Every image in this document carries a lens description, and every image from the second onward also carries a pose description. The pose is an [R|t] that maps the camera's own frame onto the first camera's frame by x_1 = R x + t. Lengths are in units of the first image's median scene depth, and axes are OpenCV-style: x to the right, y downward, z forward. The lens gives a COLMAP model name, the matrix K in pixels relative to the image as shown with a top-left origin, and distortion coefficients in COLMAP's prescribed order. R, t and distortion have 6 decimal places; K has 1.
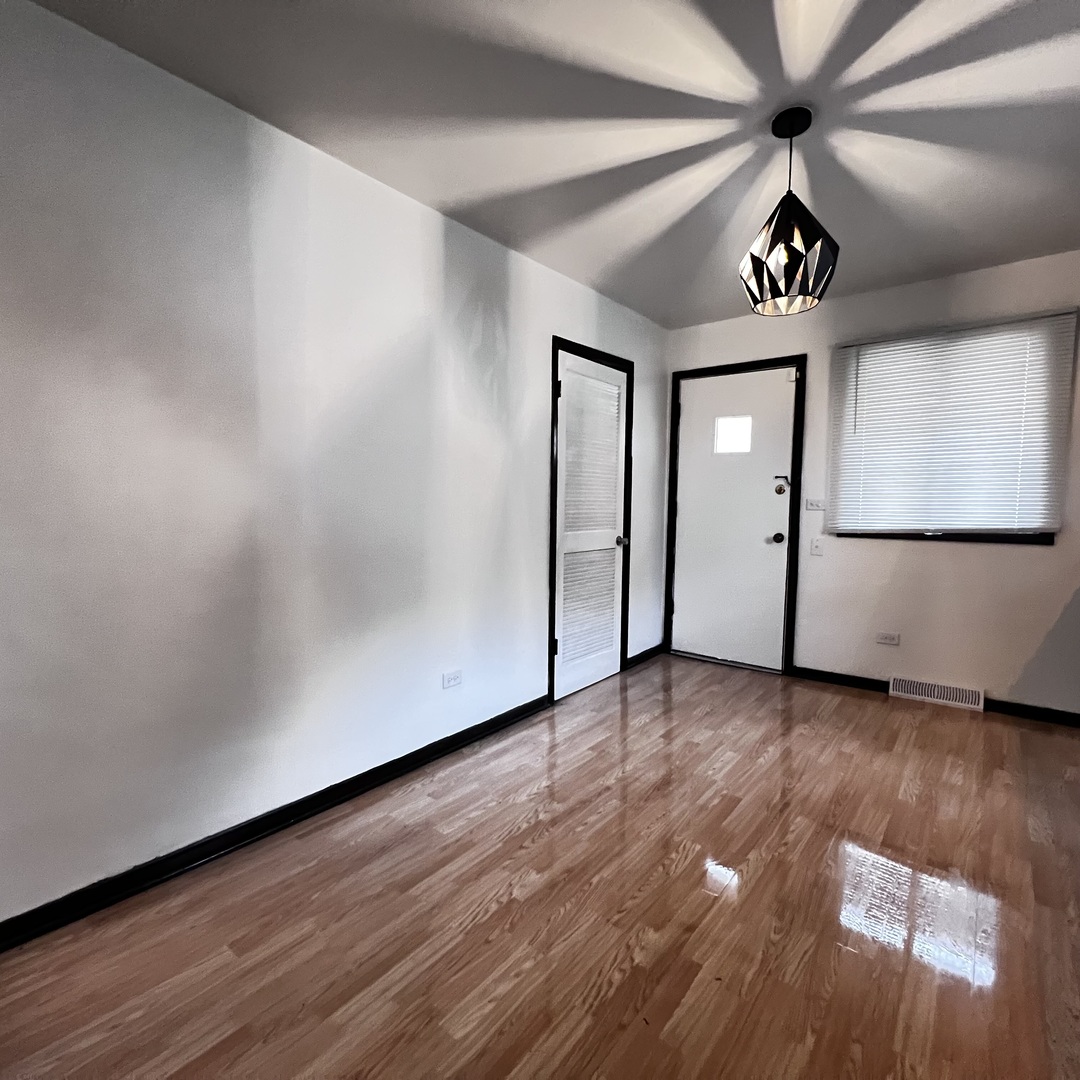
lens RADIAL K [[585.1, 0, 540.0], [0, 585.1, 540.0], [0, 0, 1]] dist [0.000367, 0.000582]
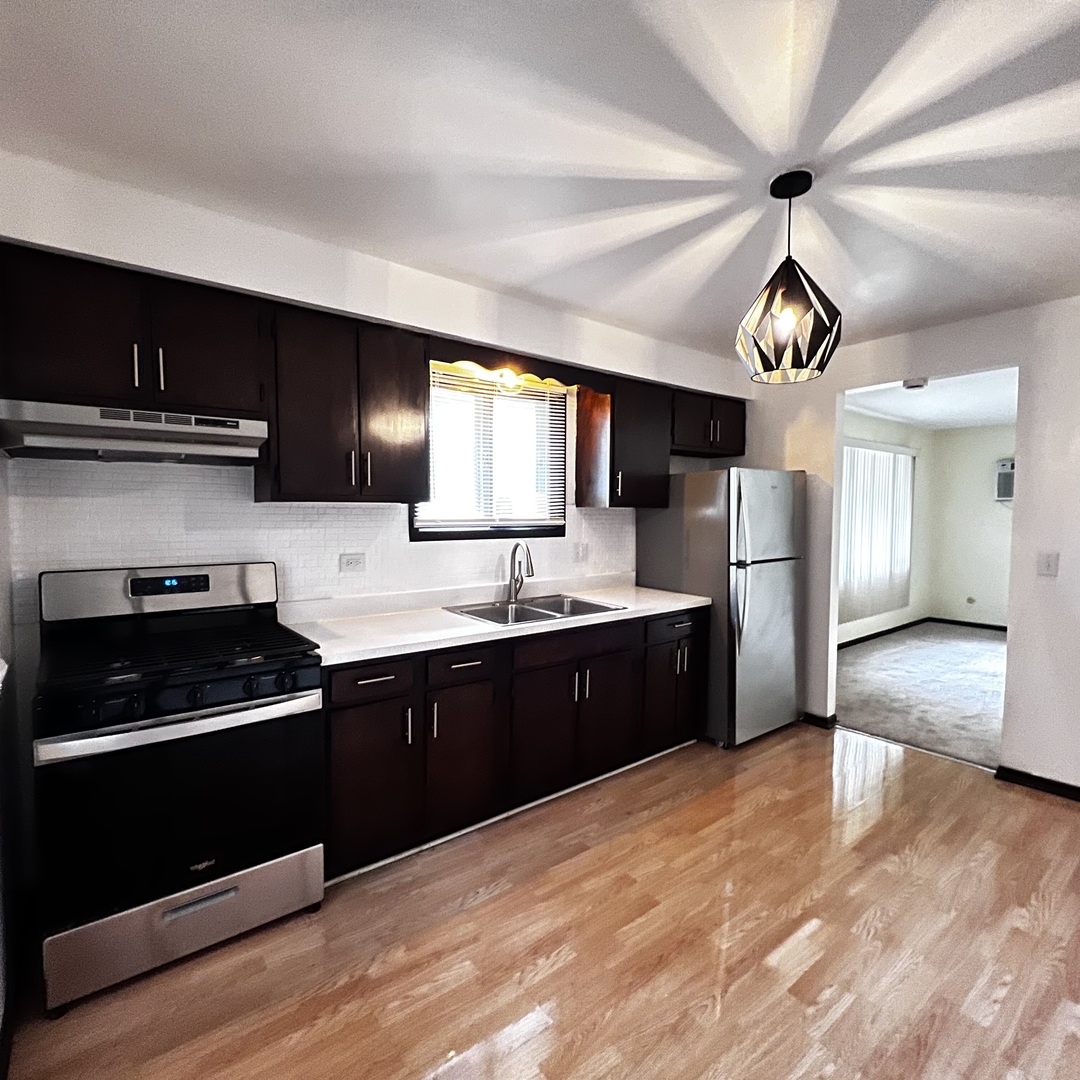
lens RADIAL K [[580.9, 0, 540.0], [0, 580.9, 540.0], [0, 0, 1]] dist [-0.003552, 0.000733]
pose [[-0.972706, -0.018951, 0.231268, 0.416341], [0.010843, 0.991859, 0.126882, -0.185955], [-0.231790, 0.125927, -0.964581, 1.447762]]
